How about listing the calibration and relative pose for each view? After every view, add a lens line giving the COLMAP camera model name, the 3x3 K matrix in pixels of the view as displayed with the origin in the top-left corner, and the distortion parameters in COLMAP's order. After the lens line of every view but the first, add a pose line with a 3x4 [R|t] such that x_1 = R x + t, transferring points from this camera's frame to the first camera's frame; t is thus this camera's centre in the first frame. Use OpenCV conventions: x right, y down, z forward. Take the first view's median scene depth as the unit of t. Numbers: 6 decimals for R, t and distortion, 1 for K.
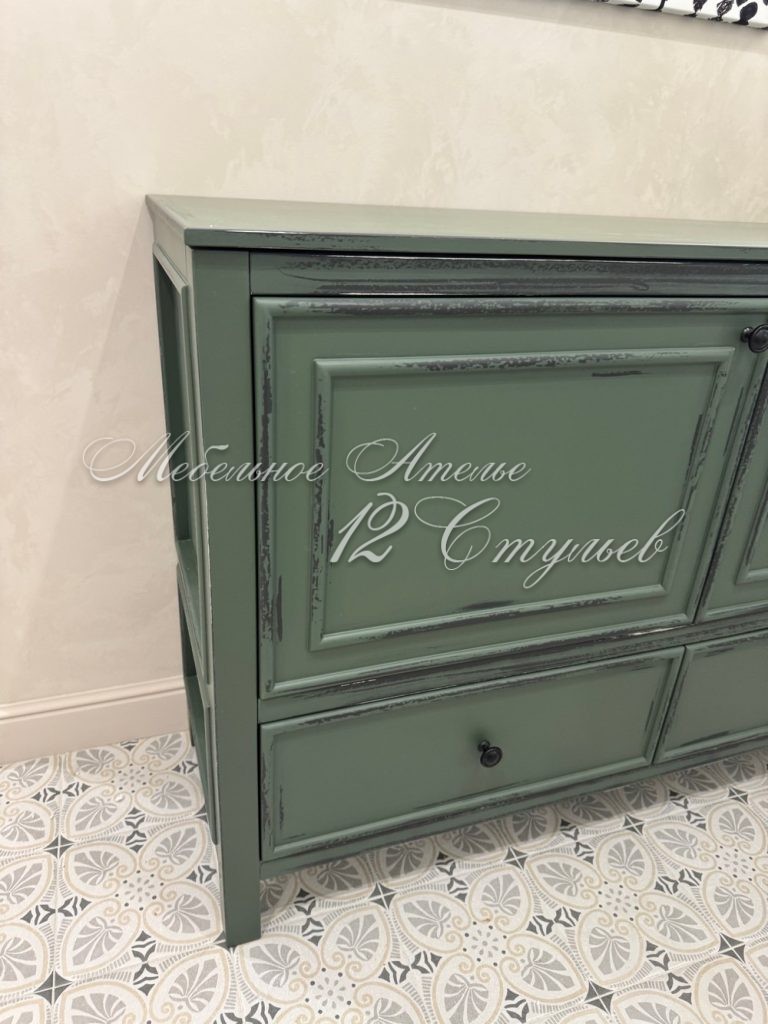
lens RADIAL K [[717.6, 0, 384.0], [0, 717.6, 512.0], [0, 0, 1]] dist [0.060461, -0.080608]
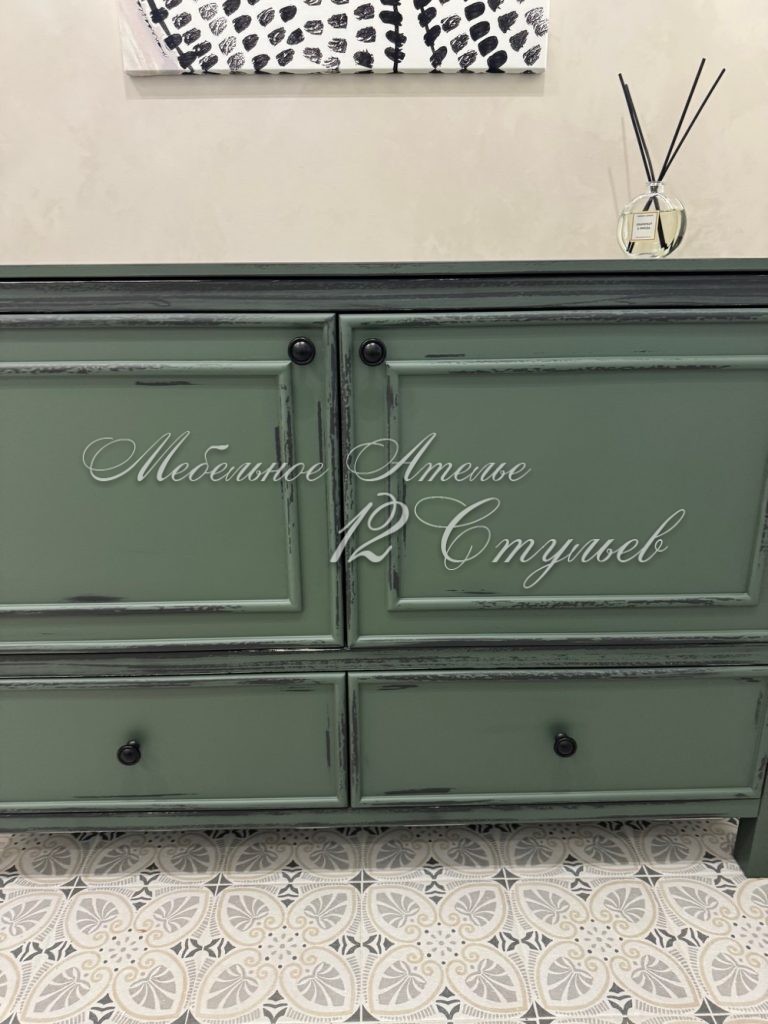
lens RADIAL K [[741.0, 0, 381.3], [0, 741.0, 494.5], [0, 0, 1]] dist [0.072460, -0.091133]
pose [[0.945267, 0.038796, -0.323983, 0.810036], [-0.075828, 0.991842, -0.102466, 0.050783], [0.317365, 0.121425, 0.940498, 0.061938]]
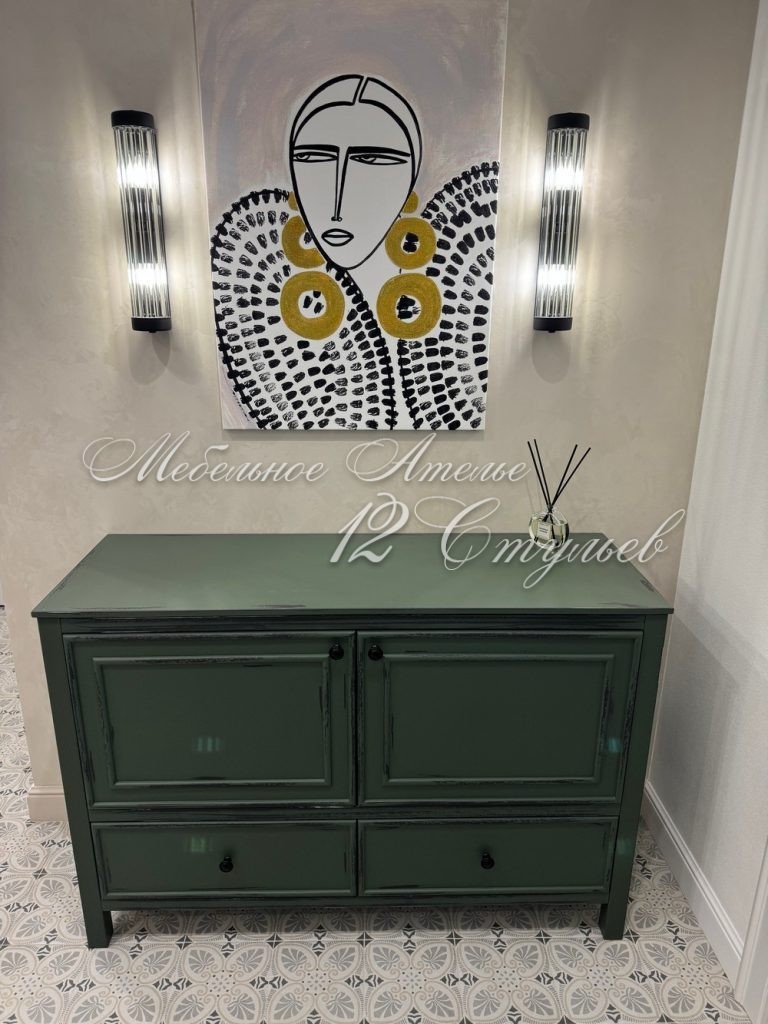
lens RADIAL K [[726.4, 0, 385.8], [0, 726.4, 509.6], [0, 0, 1]] dist [0.070491, -0.077748]
pose [[0.947298, 0.049599, -0.316492, 1.008397], [-0.087360, 0.990494, -0.106255, -0.346334], [0.308213, 0.128304, 0.942626, -0.638174]]
